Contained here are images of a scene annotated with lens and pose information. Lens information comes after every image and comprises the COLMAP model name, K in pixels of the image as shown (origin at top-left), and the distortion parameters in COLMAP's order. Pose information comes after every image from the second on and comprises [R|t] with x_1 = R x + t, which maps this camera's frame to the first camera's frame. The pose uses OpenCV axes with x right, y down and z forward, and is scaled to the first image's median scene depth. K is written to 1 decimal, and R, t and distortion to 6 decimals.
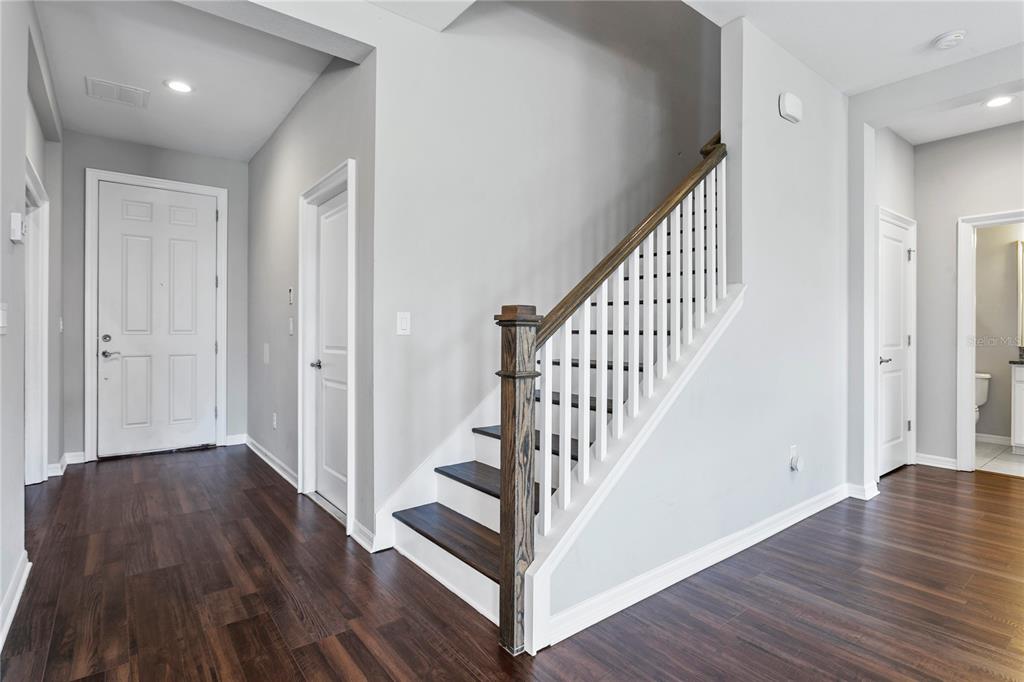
lens RADIAL K [[508.5, 0, 515.7], [0, 508.5, 338.4], [0, 0, 1]] dist [-0.007802, 0.002191]
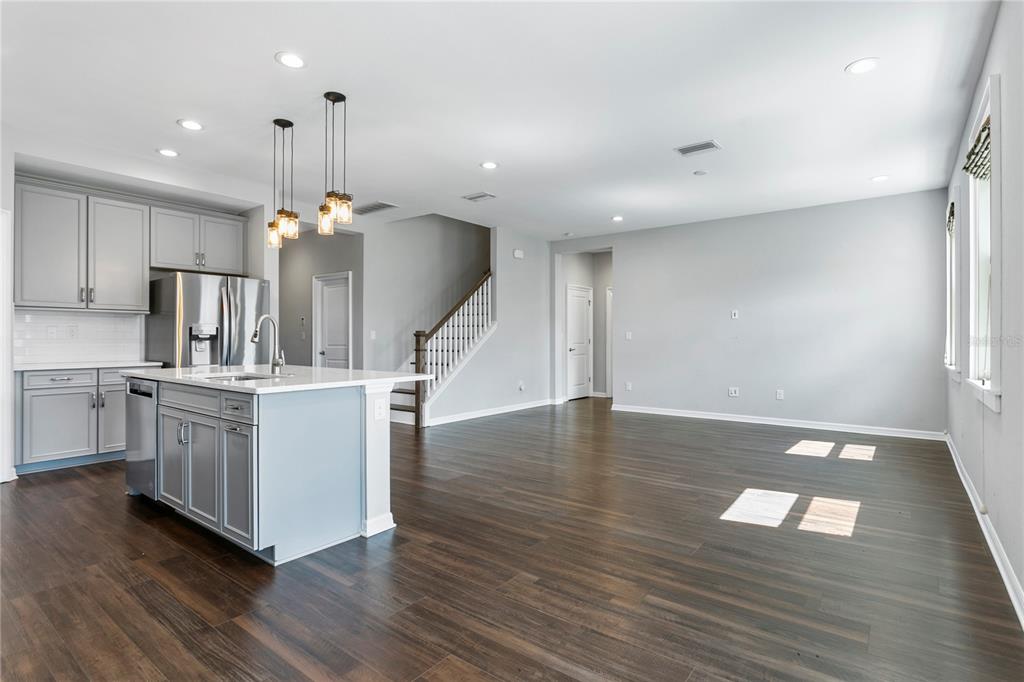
lens RADIAL K [[508.5, 0, 515.7], [0, 508.5, 338.4], [0, 0, 1]] dist [-0.007802, 0.002191]
pose [[0.970069, -0.003600, 0.242802, -0.147627], [0.006212, 0.999931, -0.009994, 0.020643], [-0.242749, 0.011203, 0.970024, -1.830493]]
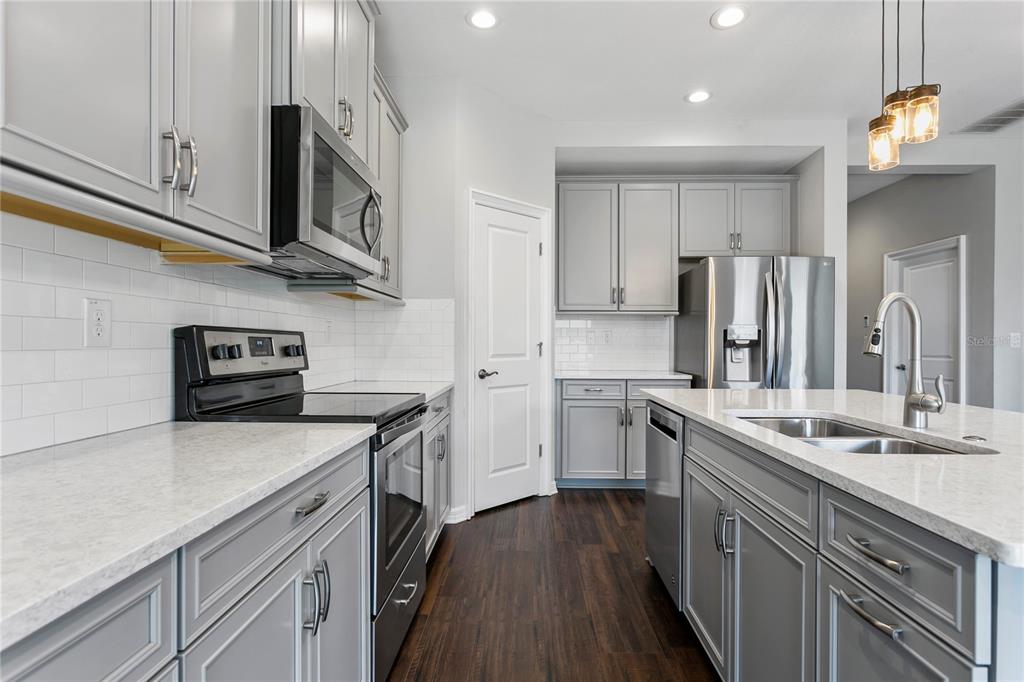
lens RADIAL K [[508.5, 0, 515.7], [0, 508.5, 338.4], [0, 0, 1]] dist [-0.007802, 0.002191]
pose [[0.764682, -0.006753, -0.644373, -0.399469], [-0.009123, 0.999731, -0.021304, 0.011497], [0.644344, 0.022170, 0.764415, -1.157497]]
